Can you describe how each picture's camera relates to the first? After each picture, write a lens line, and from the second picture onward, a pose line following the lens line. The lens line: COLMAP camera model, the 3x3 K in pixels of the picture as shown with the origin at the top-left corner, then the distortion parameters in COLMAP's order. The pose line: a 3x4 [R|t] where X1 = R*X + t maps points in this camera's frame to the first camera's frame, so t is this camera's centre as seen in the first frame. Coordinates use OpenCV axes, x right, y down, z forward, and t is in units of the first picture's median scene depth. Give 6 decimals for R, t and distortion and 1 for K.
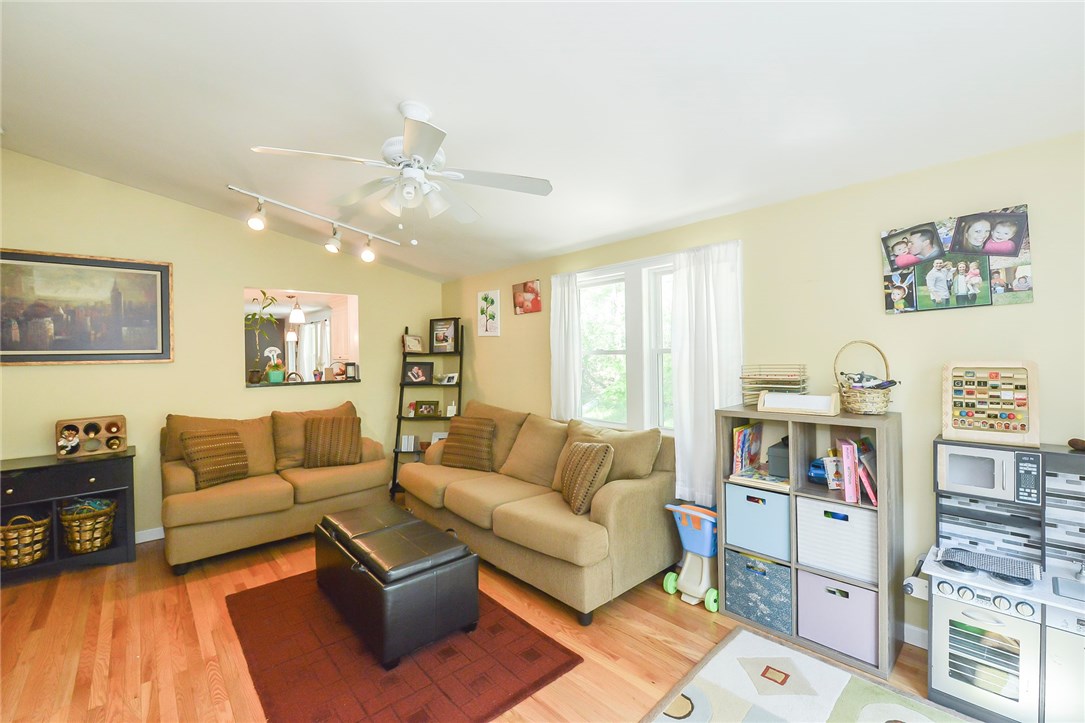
lens RADIAL K [[447.2, 0, 541.1], [0, 447.2, 353.8], [0, 0, 1]] dist [-0.015286, -0.000287]
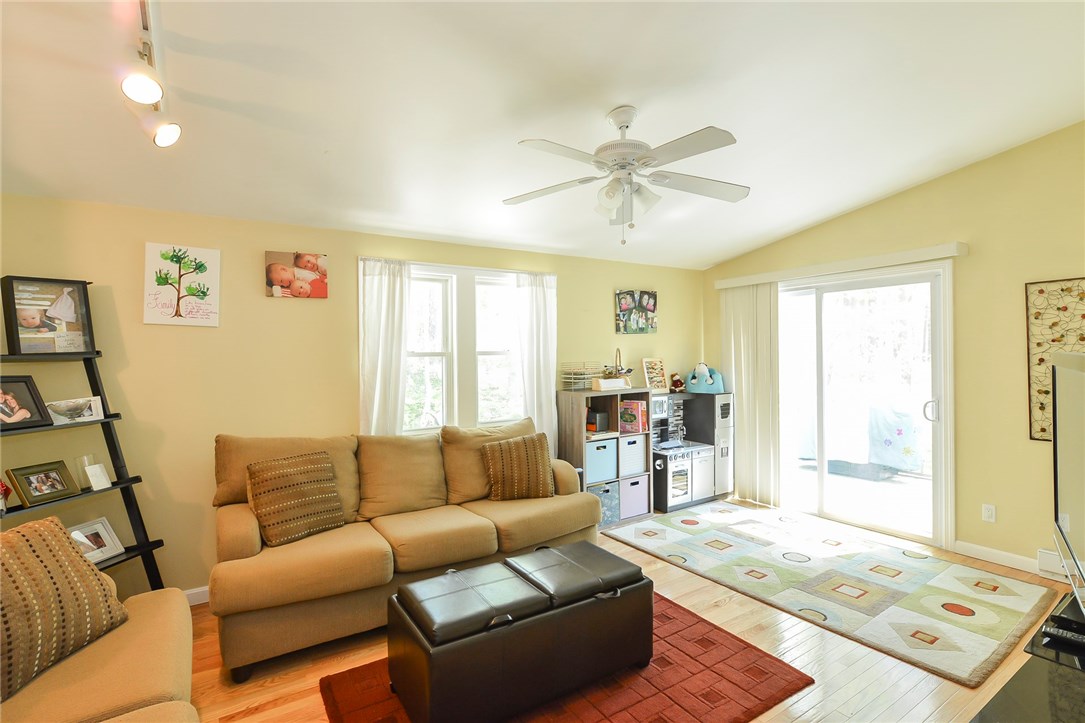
lens RADIAL K [[516.8, 0, 538.5], [0, 516.8, 355.2], [0, 0, 1]] dist [-0.001981, -0.000461]
pose [[0.180848, 0.010022, 0.983460, -1.203932], [0.010723, 0.999869, -0.012161, 0.019412], [-0.983453, 0.012745, 0.180717, 0.785574]]
